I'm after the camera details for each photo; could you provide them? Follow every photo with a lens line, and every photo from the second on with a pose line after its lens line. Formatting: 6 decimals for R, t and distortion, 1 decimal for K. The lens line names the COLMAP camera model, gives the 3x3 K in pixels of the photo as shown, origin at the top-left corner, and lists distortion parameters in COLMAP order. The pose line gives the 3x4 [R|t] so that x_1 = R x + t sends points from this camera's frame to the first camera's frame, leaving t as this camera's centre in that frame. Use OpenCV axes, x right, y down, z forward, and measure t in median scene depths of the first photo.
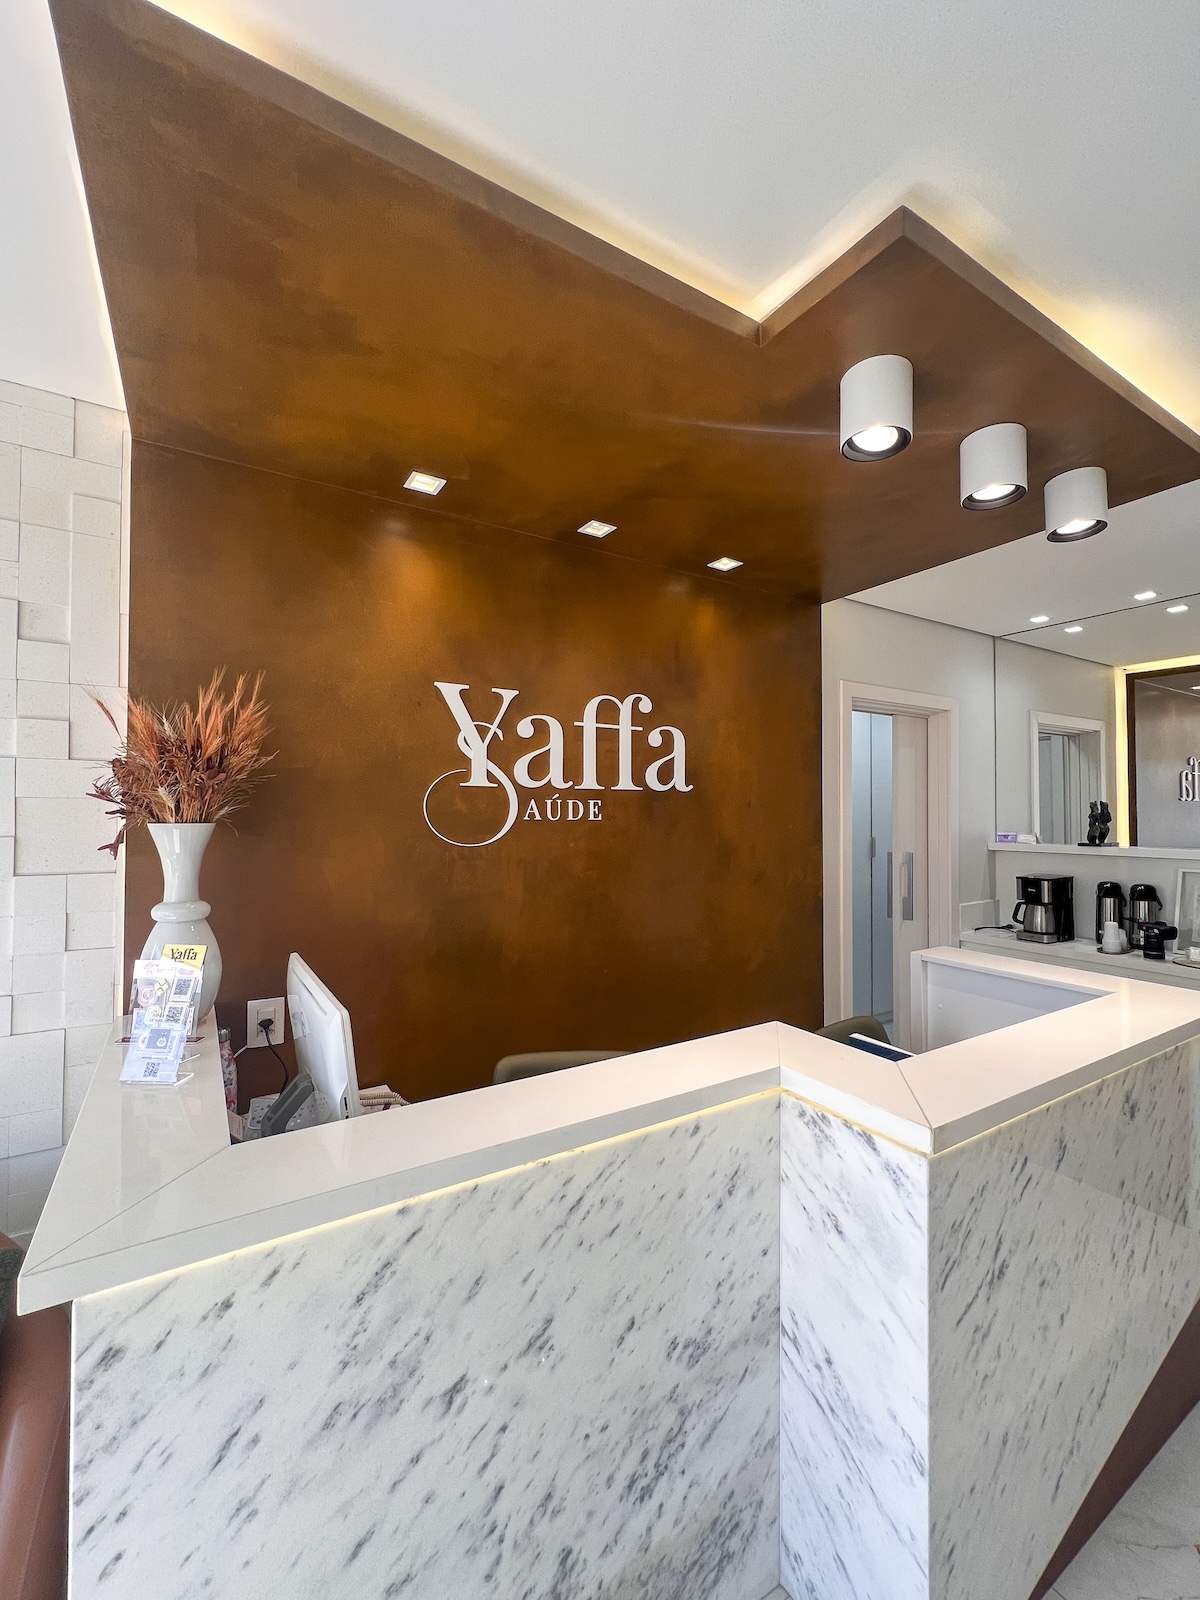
lens RADIAL K [[588.3, 0, 613.0], [0, 588.3, 801.3], [0, 0, 1]] dist [-0.001863, 0.000139]
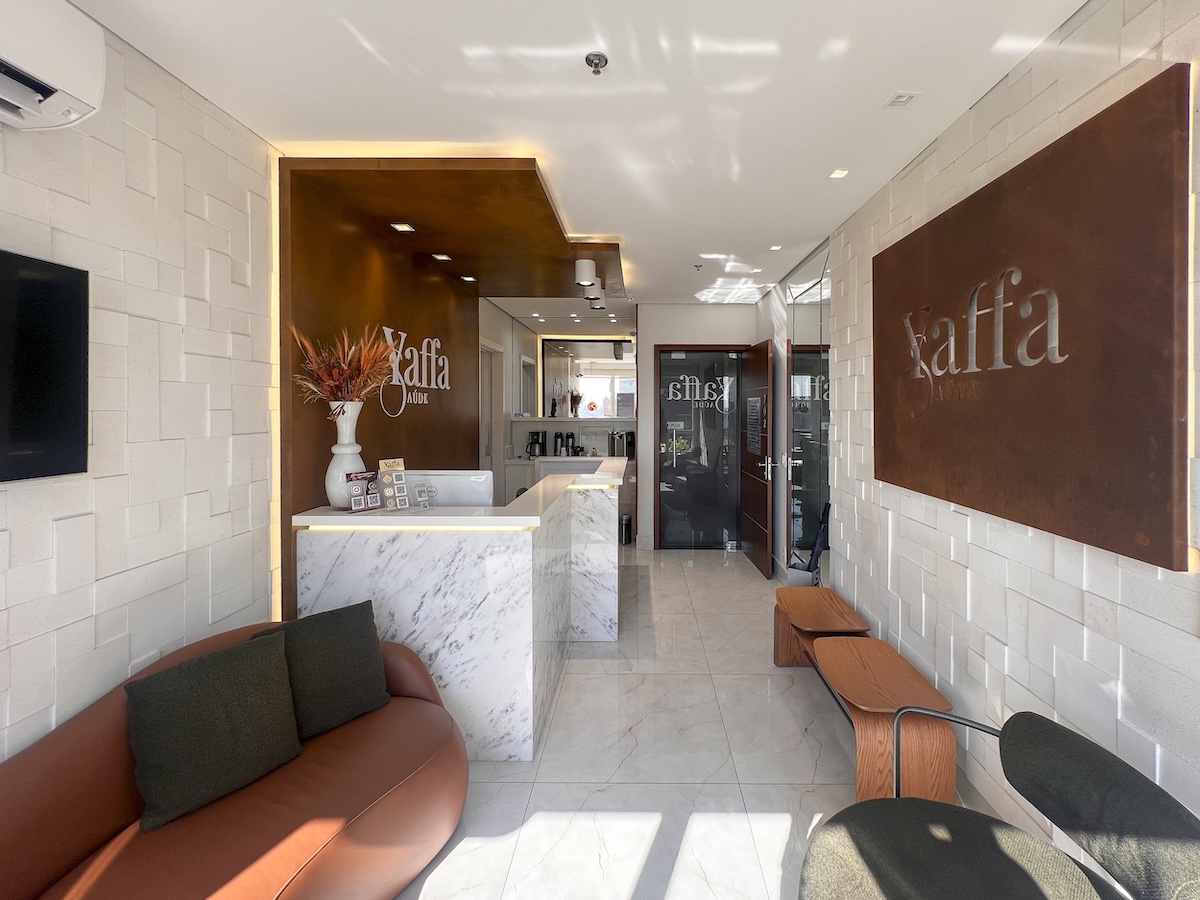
lens RADIAL K [[494.8, 0, 629.5], [0, 494.8, 425.7], [0, 0, 1]] dist [0.000476, -0.000171]
pose [[0.507868, -0.037495, 0.860619, -1.188864], [-0.007457, 0.998823, 0.047917, 0.023575], [-0.861403, -0.030753, 0.506991, -0.426137]]
